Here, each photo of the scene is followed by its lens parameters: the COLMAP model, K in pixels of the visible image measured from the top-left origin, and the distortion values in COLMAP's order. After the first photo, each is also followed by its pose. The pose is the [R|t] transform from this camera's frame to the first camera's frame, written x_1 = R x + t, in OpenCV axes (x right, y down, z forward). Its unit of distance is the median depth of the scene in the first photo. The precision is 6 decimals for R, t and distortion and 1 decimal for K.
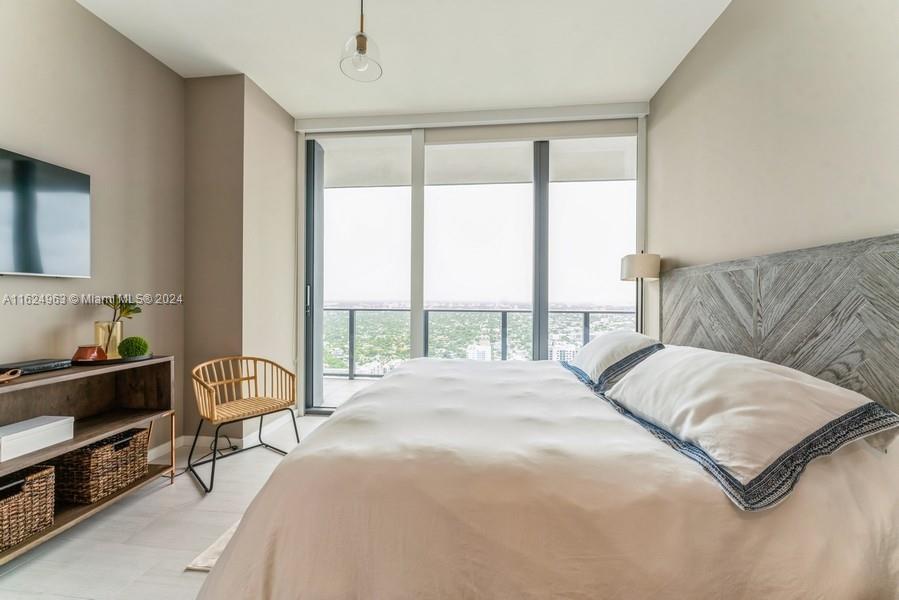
lens RADIAL K [[355.2, 0, 452.8], [0, 355.2, 303.0], [0, 0, 1]] dist [0.002131, -0.000446]
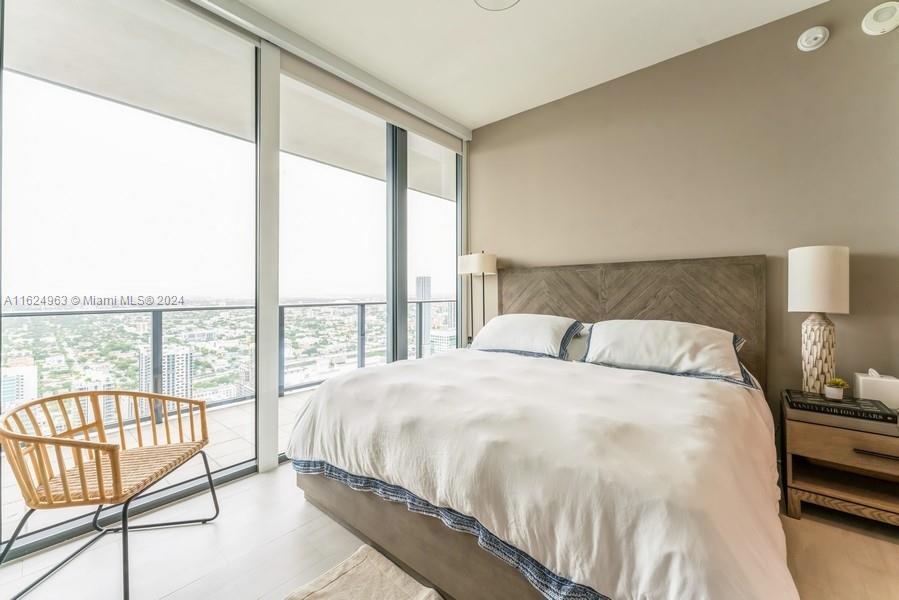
lens RADIAL K [[355.2, 0, 458.9], [0, 355.2, 291.8], [0, 0, 1]] dist [0.002131, -0.000446]
pose [[0.553617, -0.003124, 0.832766, -0.473517], [0.011914, 0.999920, -0.004170, -0.000202], [-0.832686, 0.012230, 0.553610, 0.334083]]
